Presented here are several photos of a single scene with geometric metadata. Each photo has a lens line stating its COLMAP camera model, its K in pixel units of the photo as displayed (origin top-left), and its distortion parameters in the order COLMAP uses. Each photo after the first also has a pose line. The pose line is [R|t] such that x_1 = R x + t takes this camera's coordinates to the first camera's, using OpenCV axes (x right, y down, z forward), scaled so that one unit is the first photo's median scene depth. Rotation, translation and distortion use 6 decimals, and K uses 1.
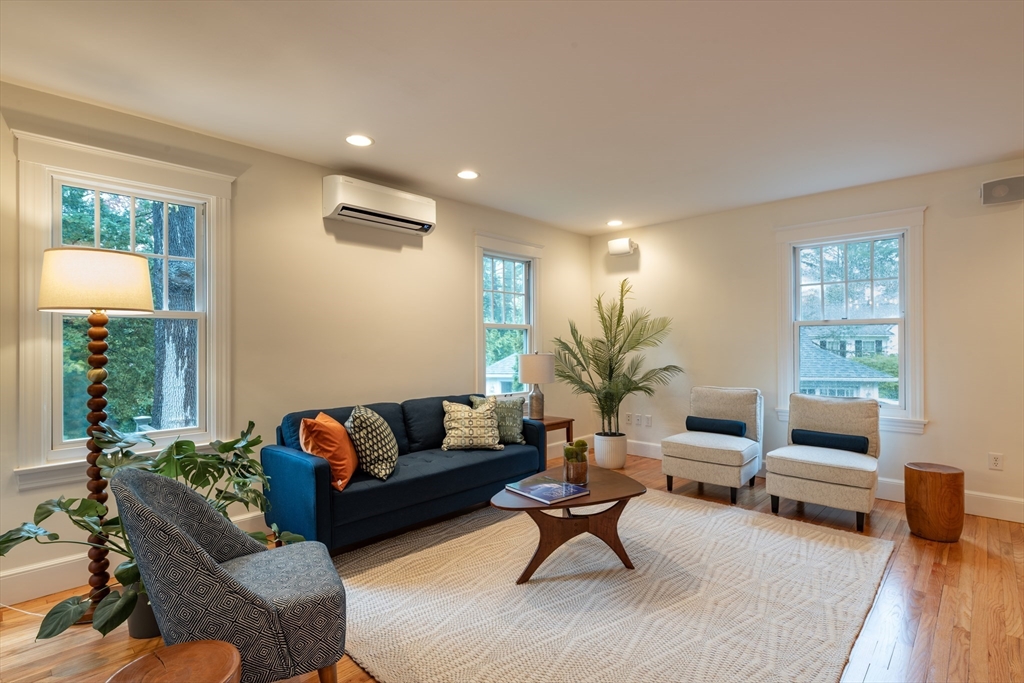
lens RADIAL K [[505.4, 0, 513.0], [0, 505.4, 341.8], [0, 0, 1]] dist [0.000240, -0.000003]
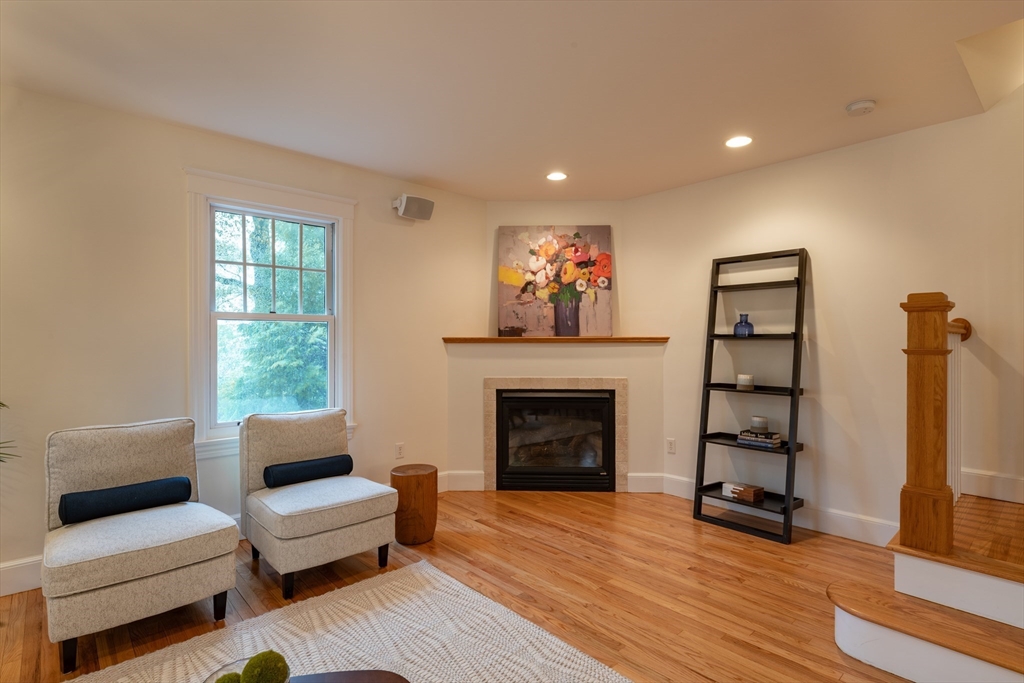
lens RADIAL K [[510.7, 0, 516.9], [0, 510.7, 342.8], [0, 0, 1]] dist [-0.001053, 0.000521]
pose [[0.066622, -0.000681, 0.997778, -0.141892], [-0.001817, 0.999998, 0.000804, 0.000918], [-0.997777, -0.001866, 0.066620, 0.698474]]
